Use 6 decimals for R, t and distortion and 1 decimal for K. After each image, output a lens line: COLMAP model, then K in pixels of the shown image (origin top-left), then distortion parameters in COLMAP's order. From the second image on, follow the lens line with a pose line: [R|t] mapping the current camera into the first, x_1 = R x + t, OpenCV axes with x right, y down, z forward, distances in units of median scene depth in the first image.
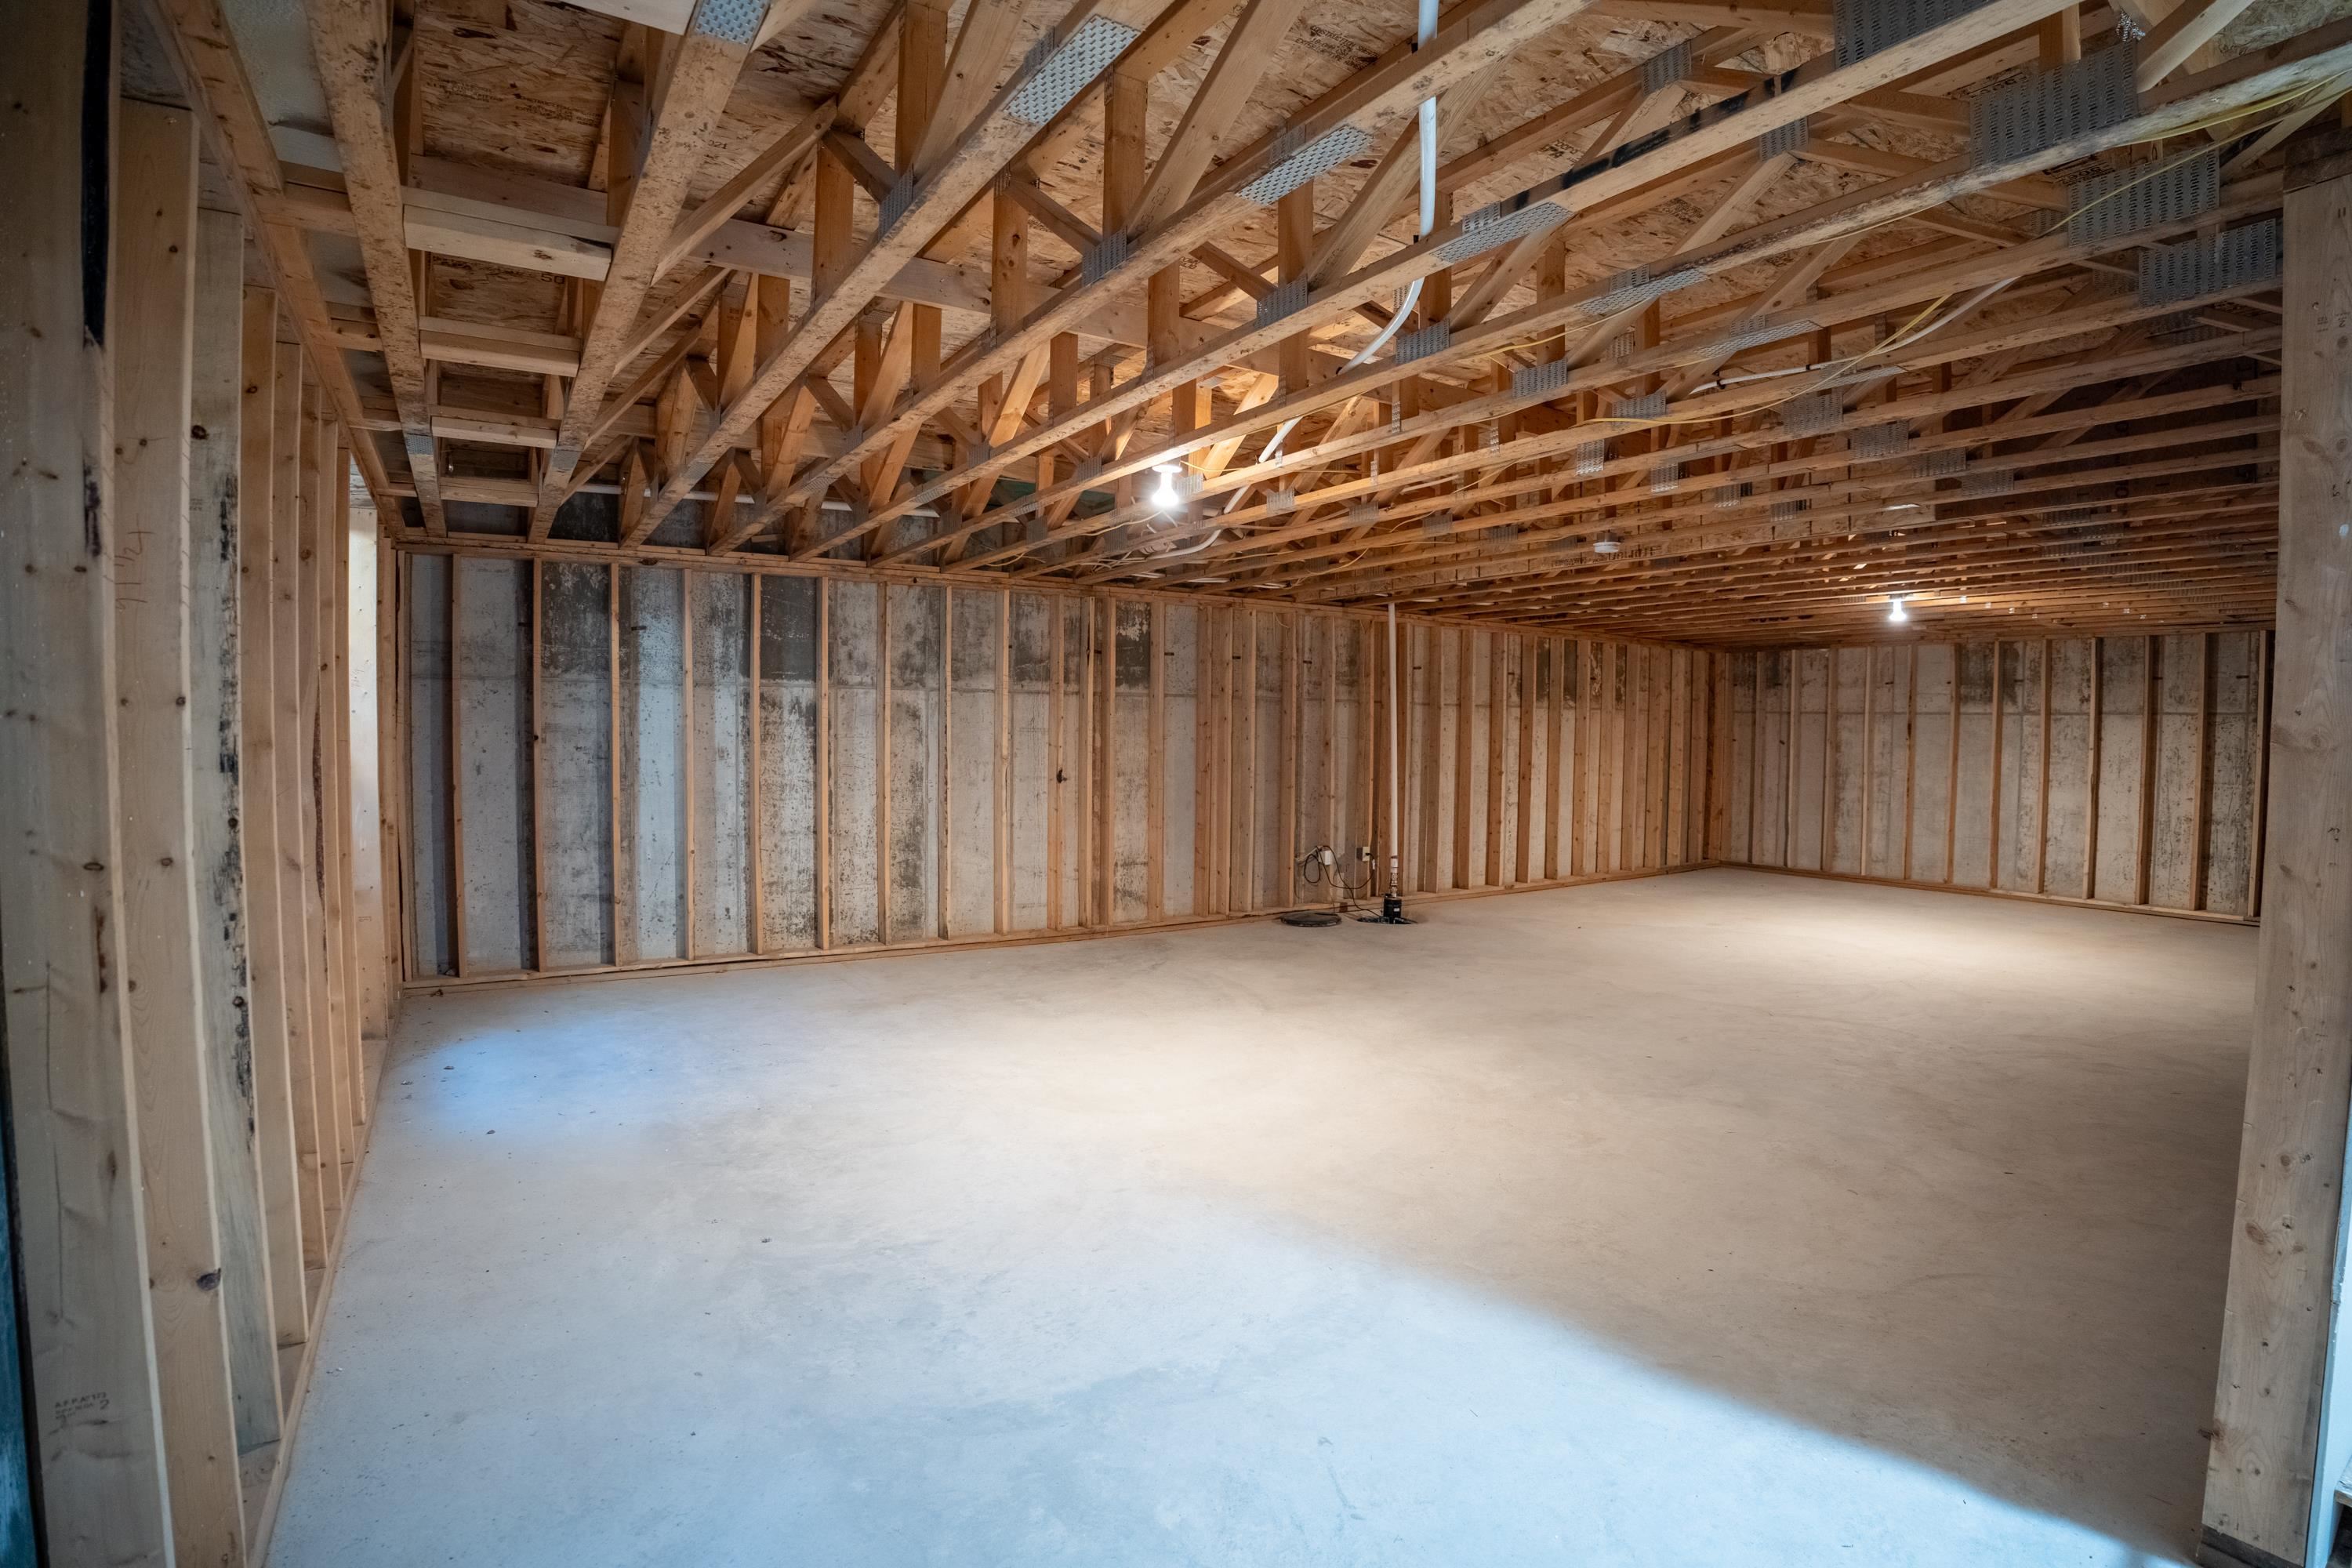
lens RADIAL K [[1130.7, 0, 1201.7], [0, 1130.7, 777.4], [0, 0, 1]] dist [-0.131624, 0.035308]
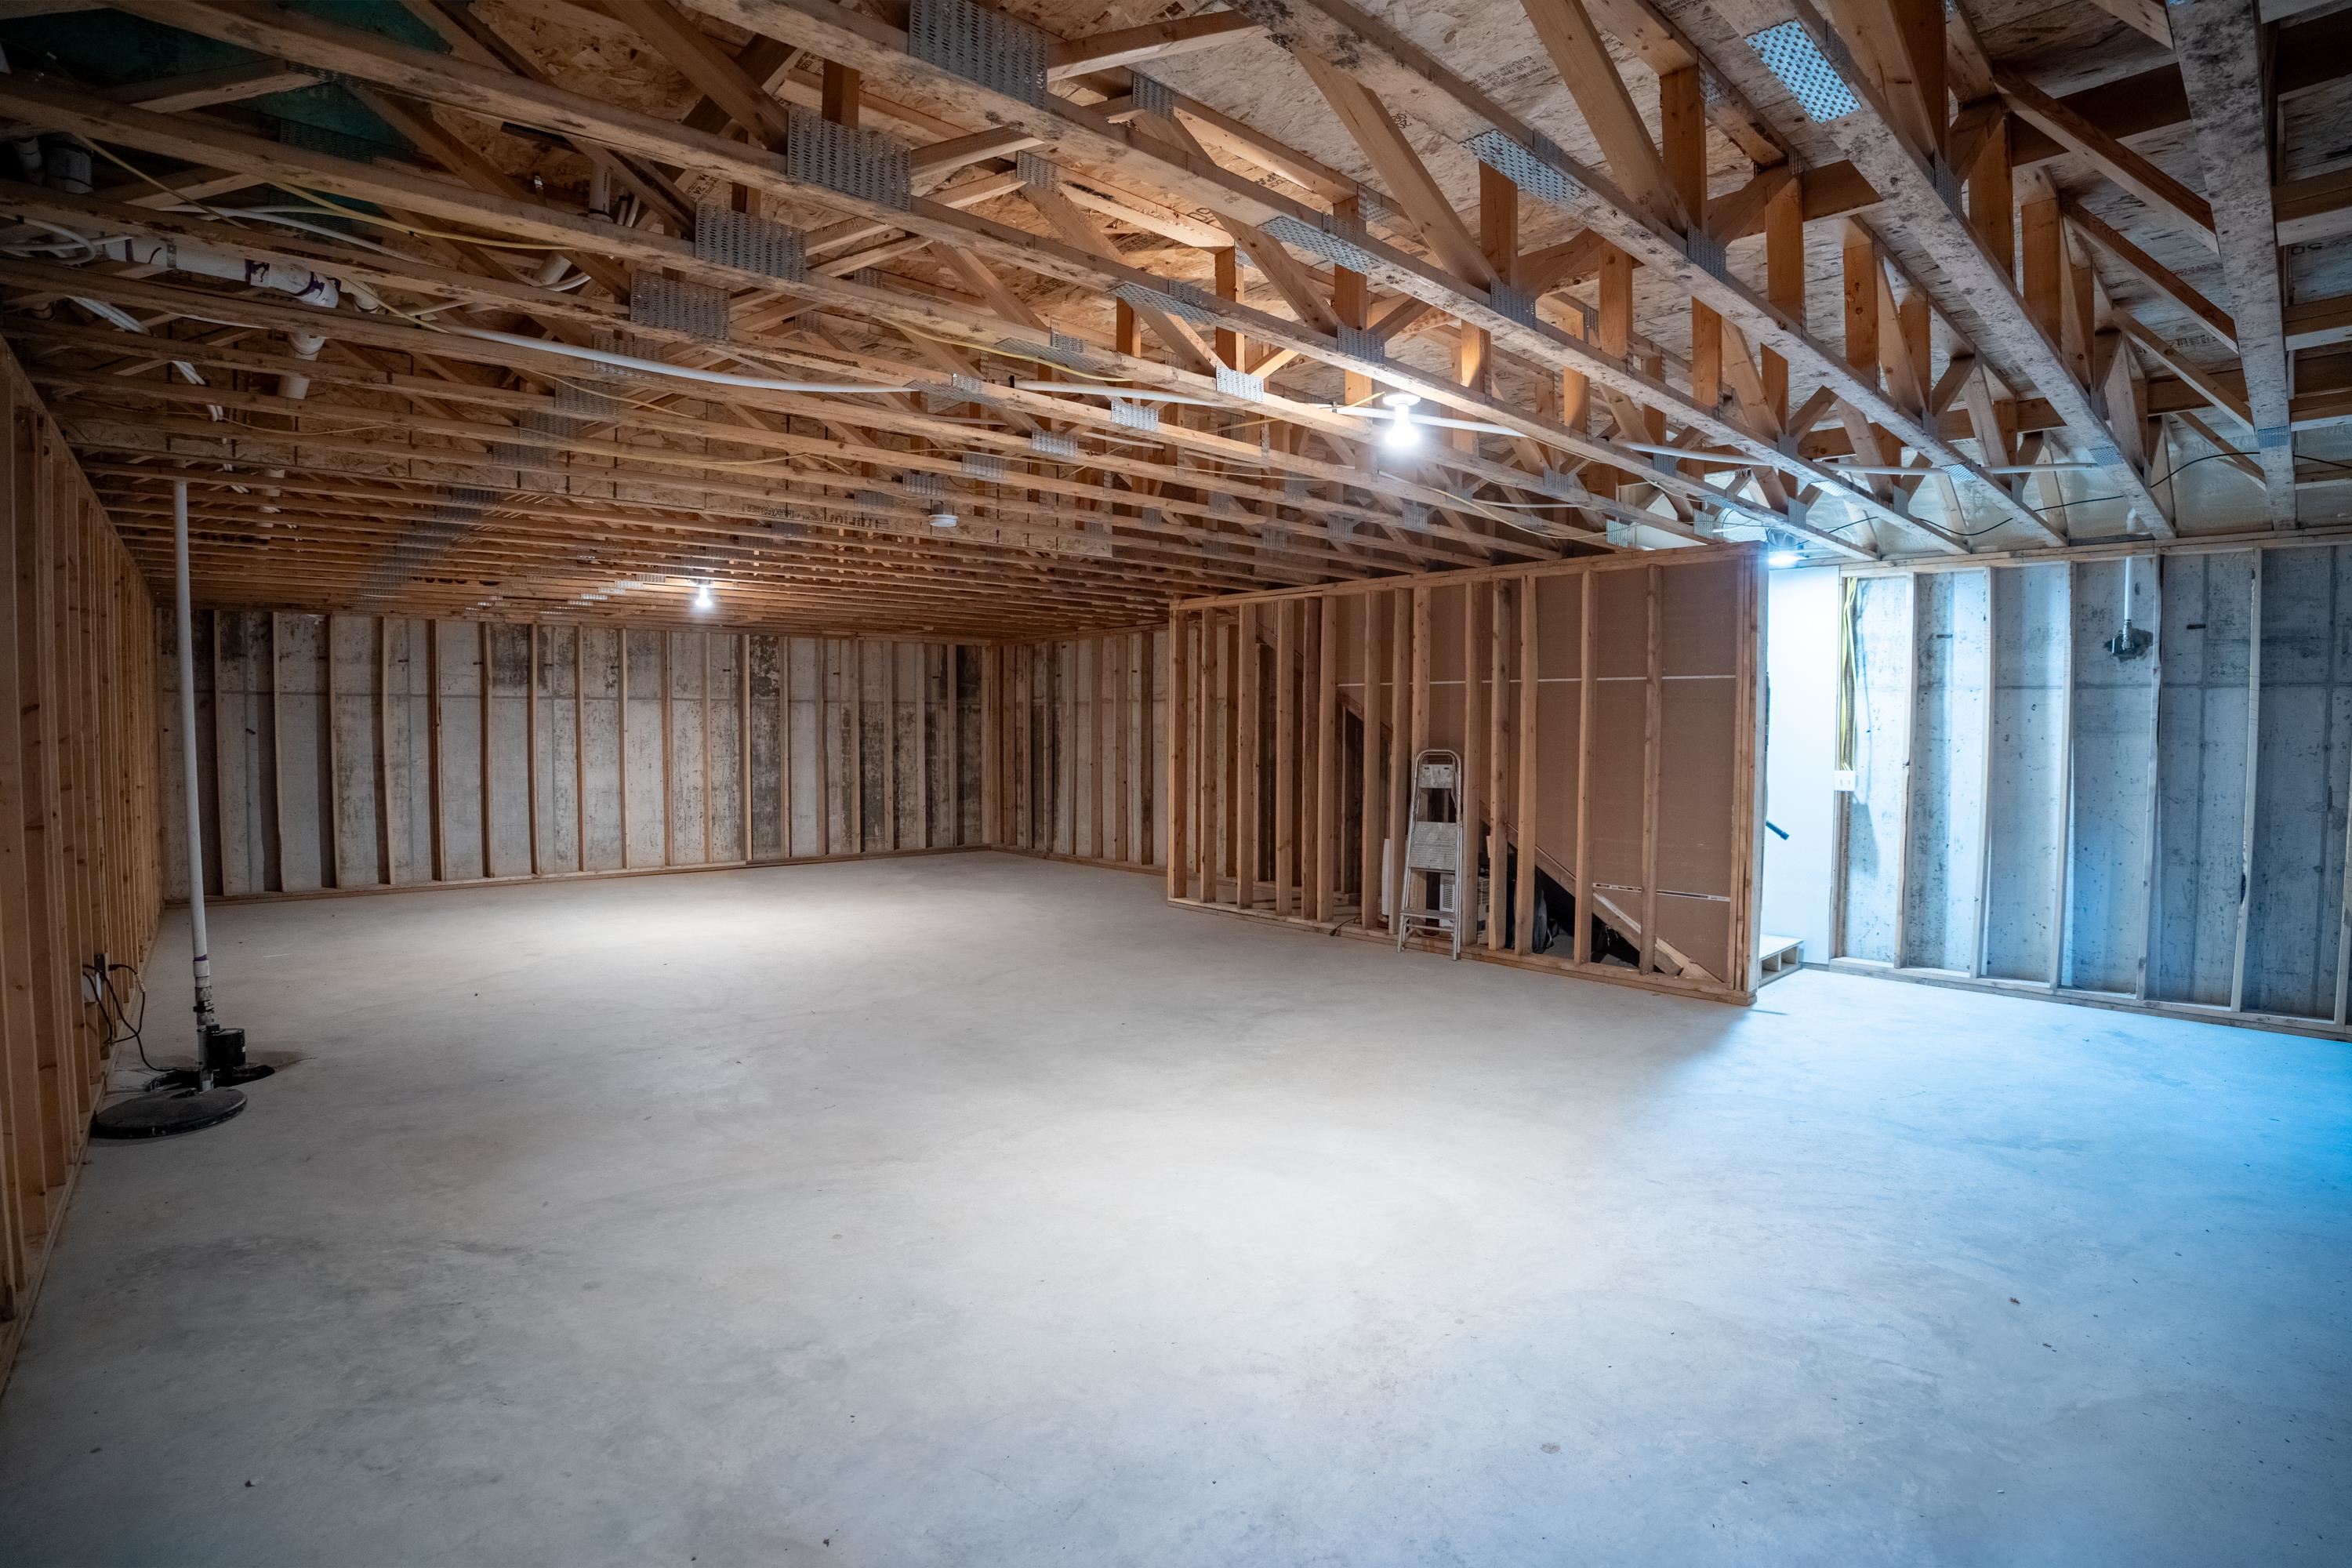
lens RADIAL K [[1130.7, 0, 1201.7], [0, 1130.7, 777.4], [0, 0, 1]] dist [-0.131624, 0.035308]
pose [[-0.146742, -0.055210, 0.987633, -0.381845], [0.034214, 0.997560, 0.060849, -0.028996], [-0.988583, 0.042720, -0.144495, 0.601372]]
